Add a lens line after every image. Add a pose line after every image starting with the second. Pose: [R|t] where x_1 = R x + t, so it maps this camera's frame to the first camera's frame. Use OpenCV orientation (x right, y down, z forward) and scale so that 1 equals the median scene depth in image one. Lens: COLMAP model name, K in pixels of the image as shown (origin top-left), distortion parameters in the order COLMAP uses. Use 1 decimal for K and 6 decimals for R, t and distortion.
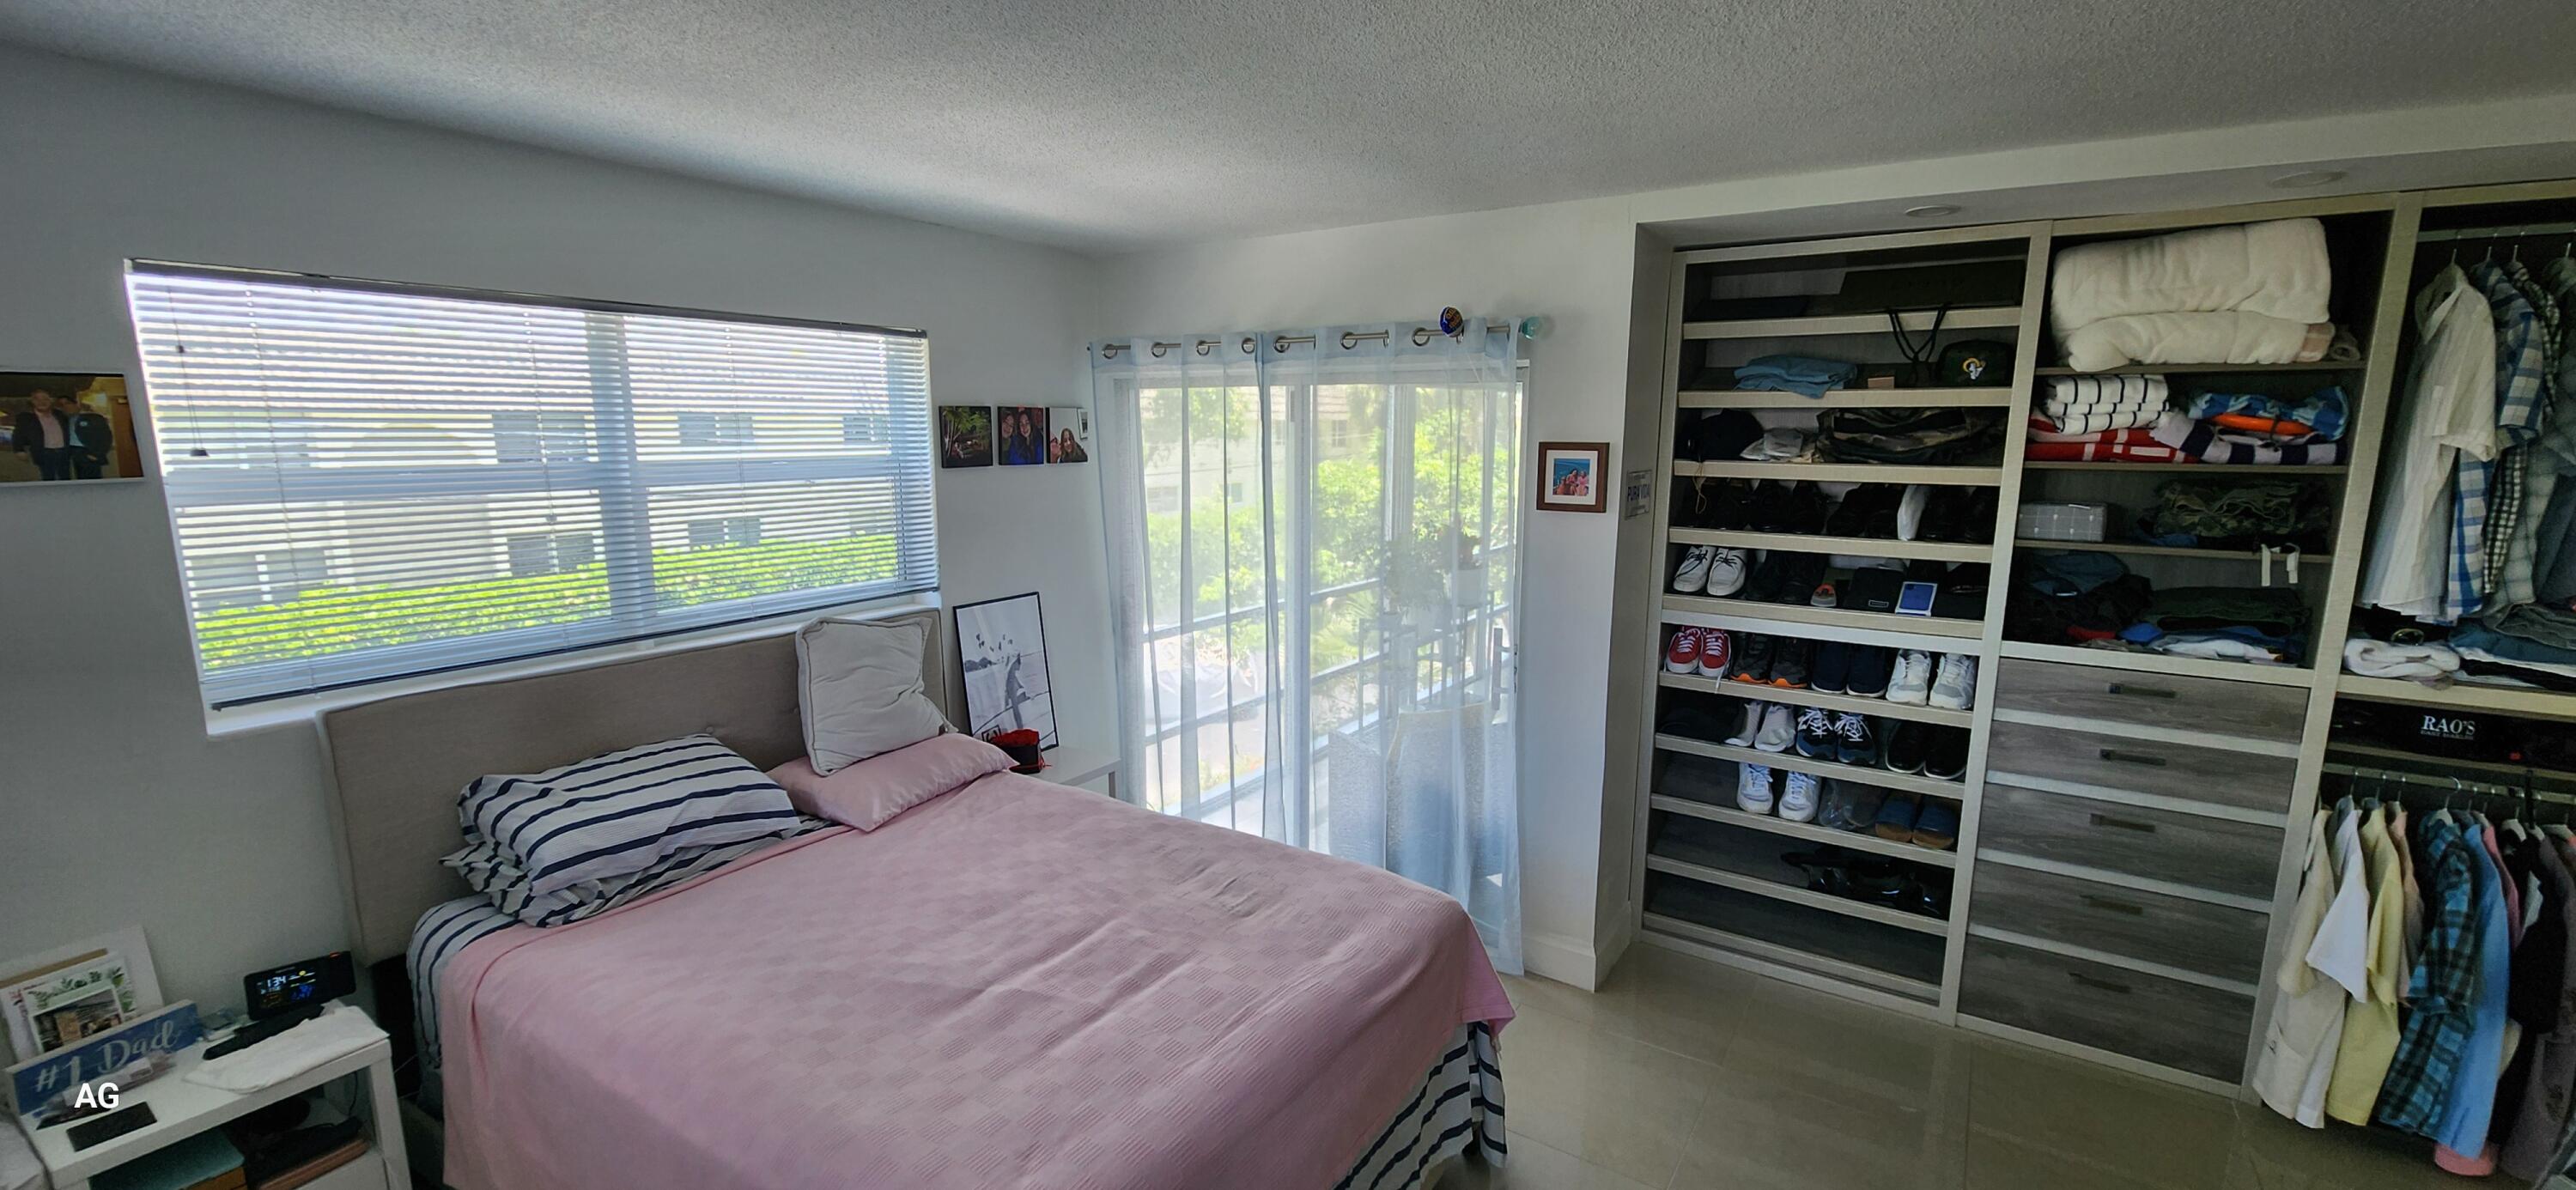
lens RADIAL K [[1061.5, 0, 1300.8], [0, 1061.5, 602.7], [0, 0, 1]] dist [0.003703, -0.000175]
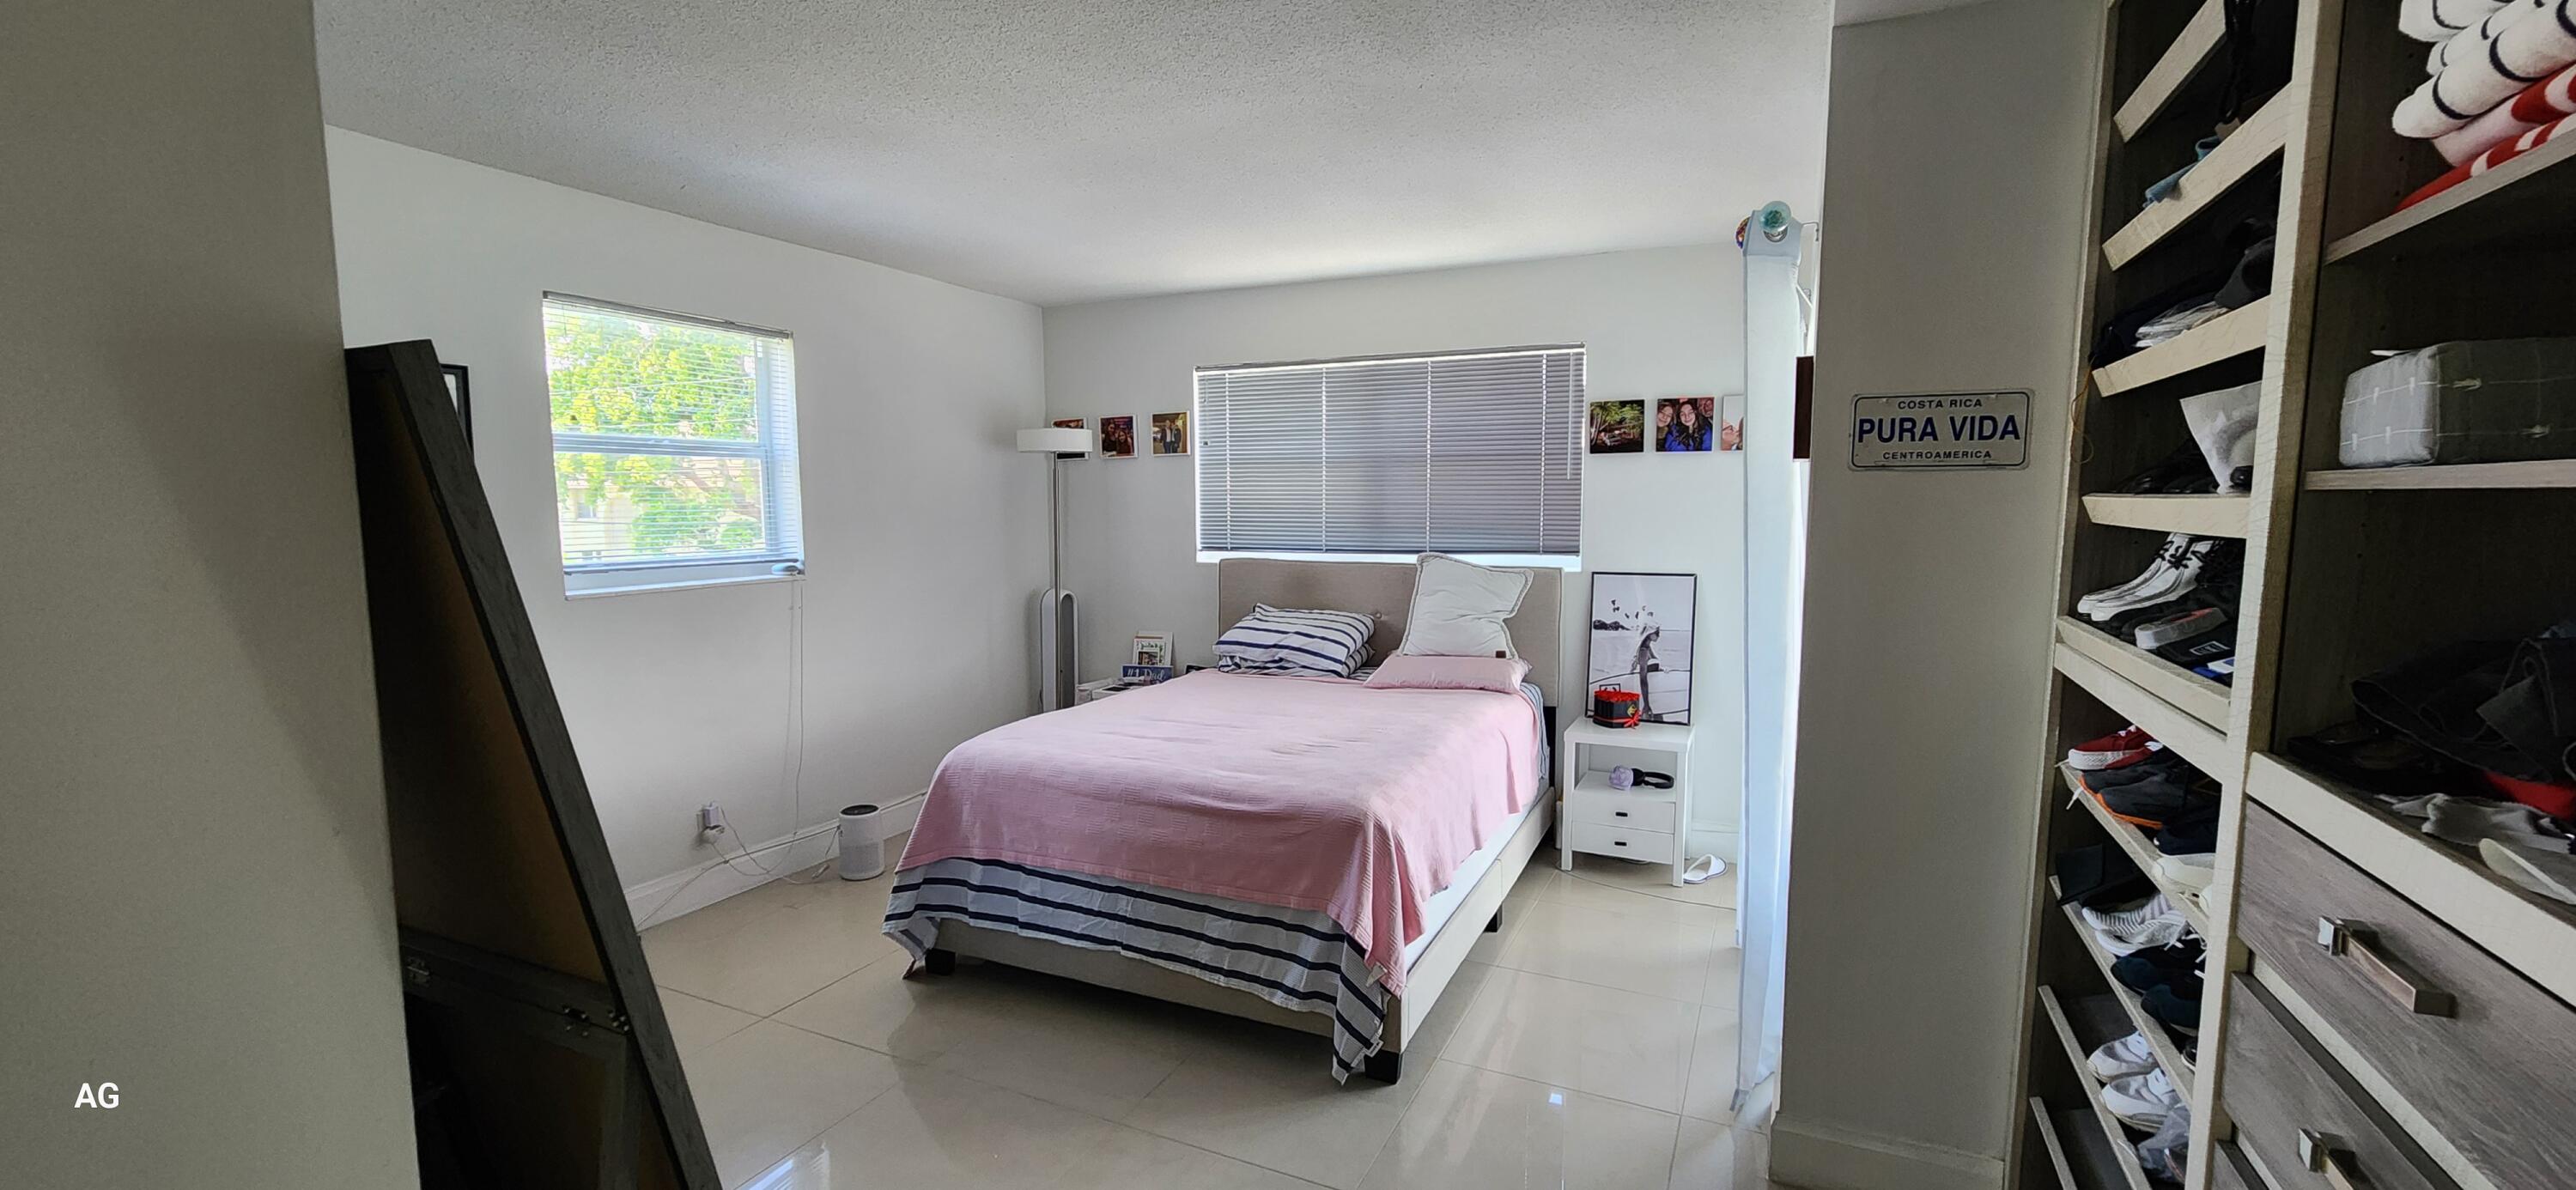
lens RADIAL K [[1061.5, 0, 1291.0], [0, 1061.5, 604.5], [0, 0, 1]] dist [0.003703, -0.000175]
pose [[0.136998, 0.092288, -0.986263, 0.806421], [-0.161305, 0.984440, 0.069711, 0.011547], [0.977350, 0.149539, 0.149753, 0.510521]]
